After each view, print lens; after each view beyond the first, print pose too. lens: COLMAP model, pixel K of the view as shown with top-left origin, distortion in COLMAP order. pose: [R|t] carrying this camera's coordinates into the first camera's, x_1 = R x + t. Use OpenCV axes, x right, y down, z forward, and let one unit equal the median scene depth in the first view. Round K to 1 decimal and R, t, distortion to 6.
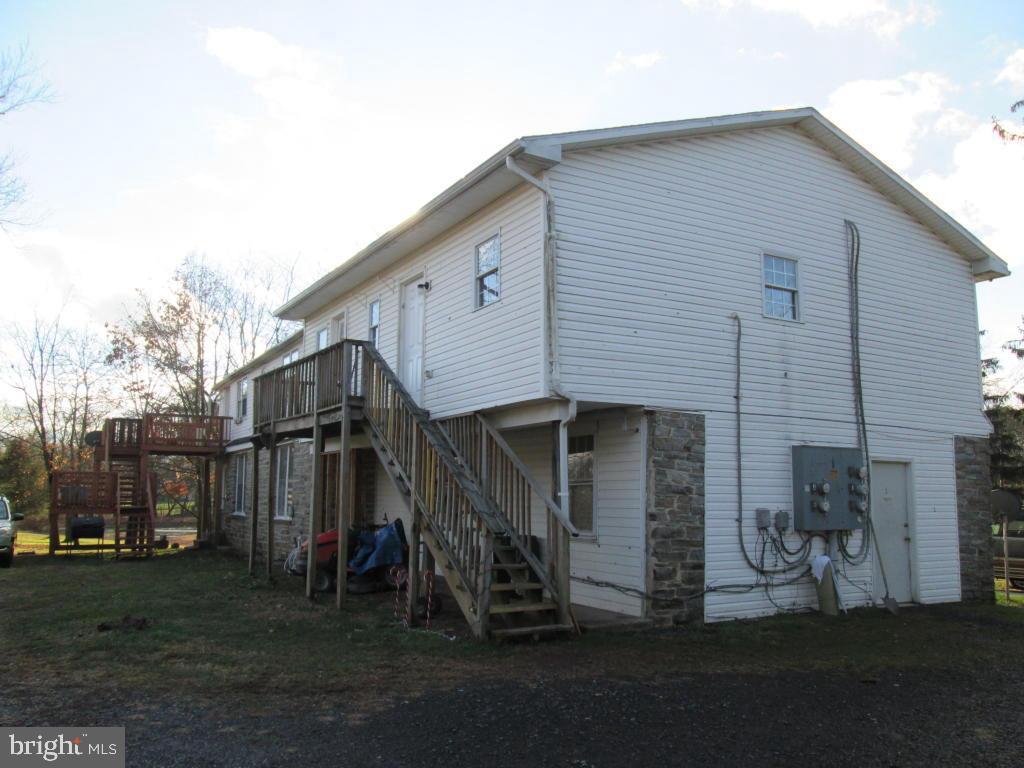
lens RADIAL K [[843.5, 0, 509.1], [0, 843.5, 381.8], [0, 0, 1]] dist [-0.032426, 0.018506]
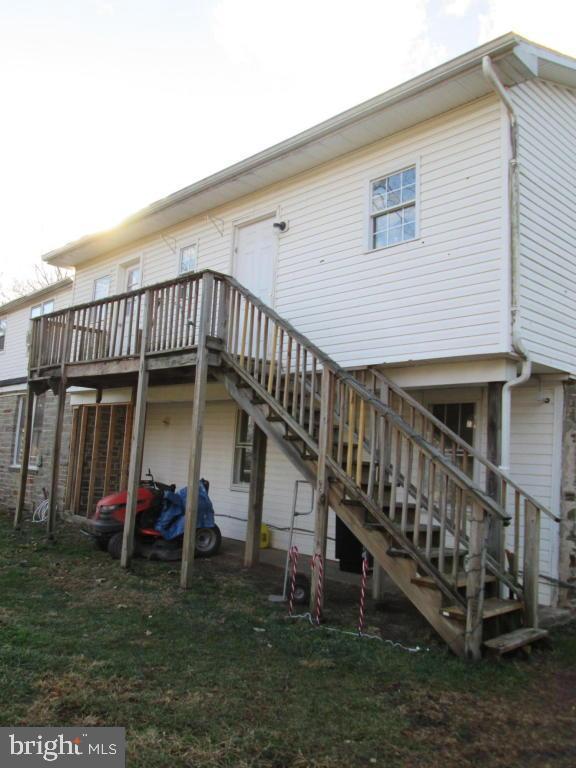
lens RADIAL K [[632.6, 0, 290.9], [0, 632.6, 390.1], [0, 0, 1]] dist [-0.032426, 0.018506]
pose [[0.970084, 0.077884, 0.229938, -0.238168], [-0.084935, 0.996167, 0.020913, 0.047747], [-0.227428, -0.039817, 0.972981, 0.344025]]
